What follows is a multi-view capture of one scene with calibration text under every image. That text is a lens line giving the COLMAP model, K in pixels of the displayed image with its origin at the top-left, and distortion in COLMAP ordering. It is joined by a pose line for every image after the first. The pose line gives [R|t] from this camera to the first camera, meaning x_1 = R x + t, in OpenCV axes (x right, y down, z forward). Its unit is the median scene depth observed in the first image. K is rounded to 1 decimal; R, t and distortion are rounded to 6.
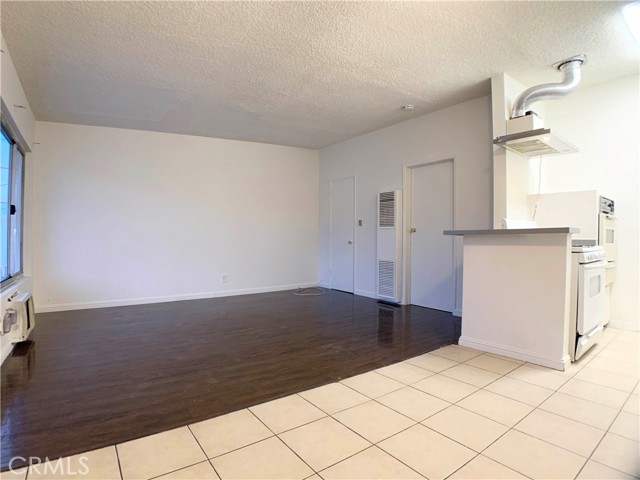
lens RADIAL K [[325.9, 0, 318.0], [0, 325.9, 235.5], [0, 0, 1]] dist [-0.067890, 0.002319]
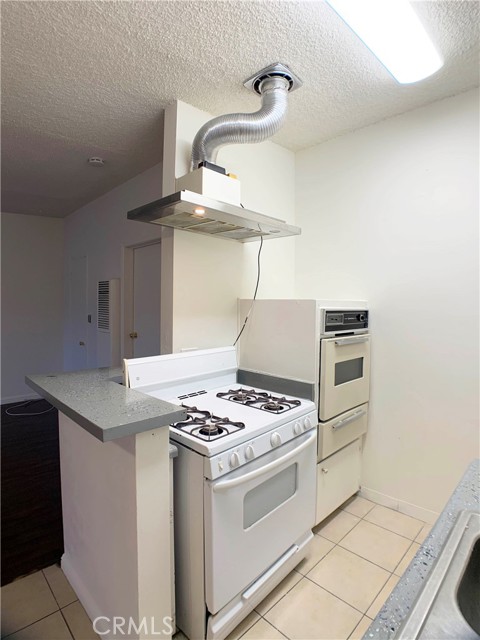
lens RADIAL K [[325.9, 0, 239.5], [0, 325.9, 307.4], [0, 0, 1]] dist [-0.067890, 0.002319]
pose [[0.985201, -0.005034, 0.171329, 0.530326], [0.002159, 0.999854, 0.016960, -0.118231], [-0.171389, -0.016339, 0.985068, 0.333275]]
